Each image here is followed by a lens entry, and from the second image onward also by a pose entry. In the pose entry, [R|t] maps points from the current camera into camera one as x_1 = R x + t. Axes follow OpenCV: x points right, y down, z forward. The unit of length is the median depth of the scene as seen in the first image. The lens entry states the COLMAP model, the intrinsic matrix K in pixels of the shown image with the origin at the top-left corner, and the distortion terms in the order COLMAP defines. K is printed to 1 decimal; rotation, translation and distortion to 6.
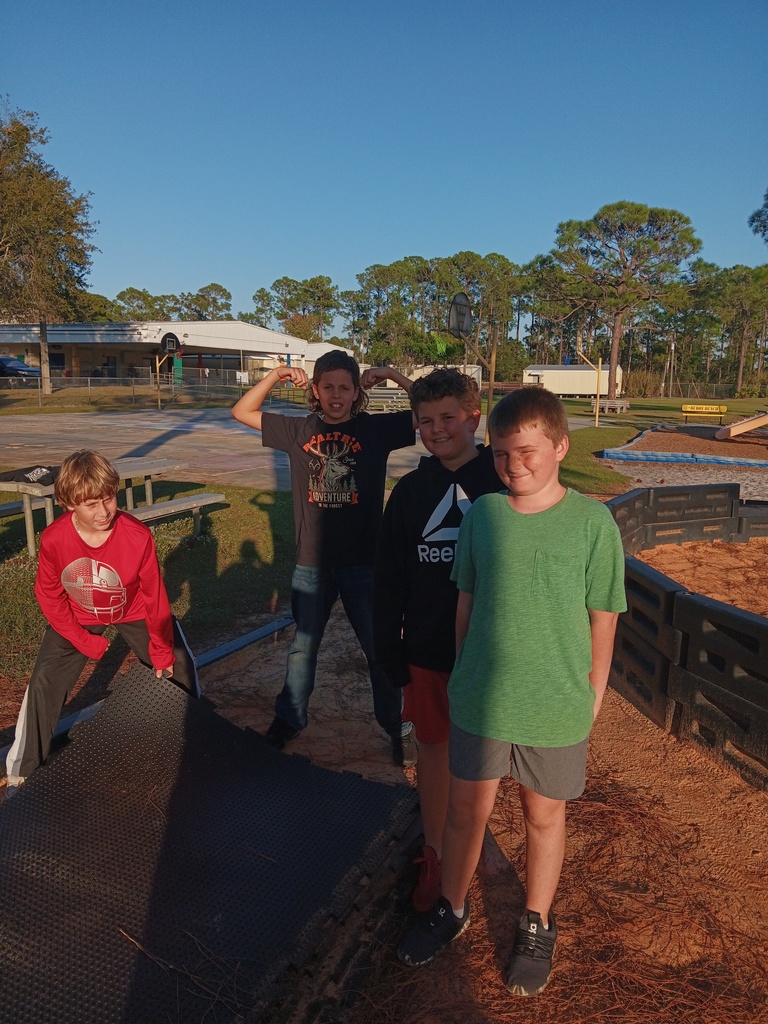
lens RADIAL K [[783.8, 0, 384.0], [0, 783.8, 512.0], [0, 0, 1]] dist [0.008068, -0.071456]
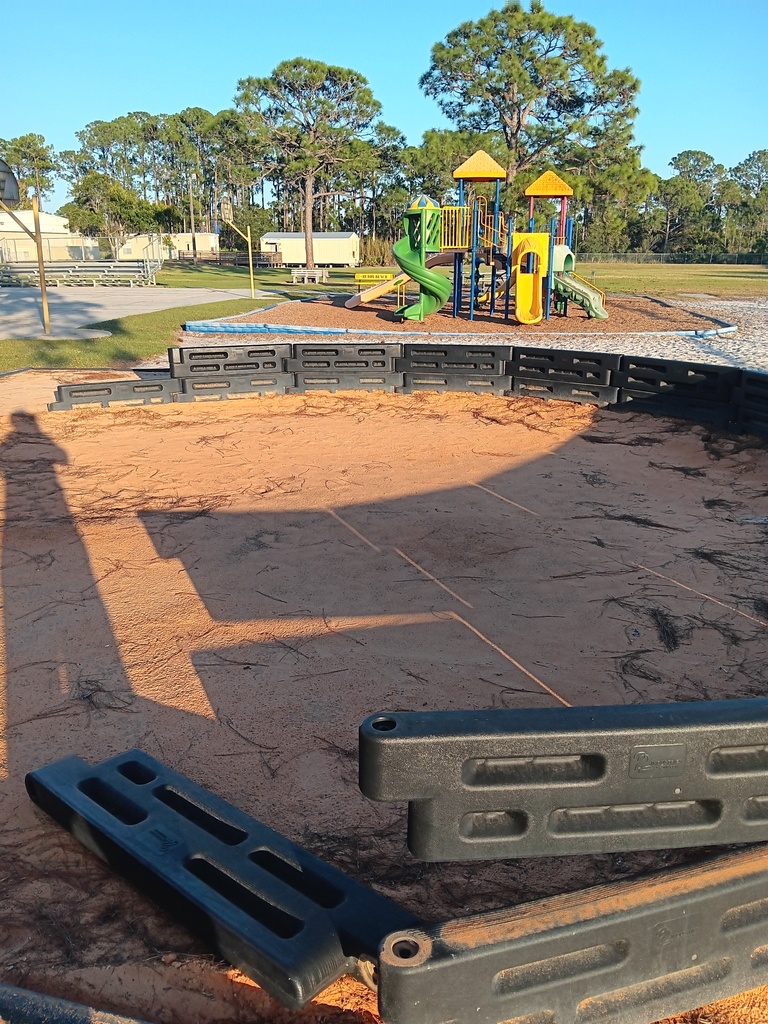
lens RADIAL K [[783.8, 0, 384.0], [0, 783.8, 512.0], [0, 0, 1]] dist [0.008068, -0.071456]
pose [[0.966319, -0.092136, 0.240290, 0.118498], [0.053257, 0.985097, 0.163548, 0.004248], [-0.251778, -0.145242, 0.956824, -0.029869]]
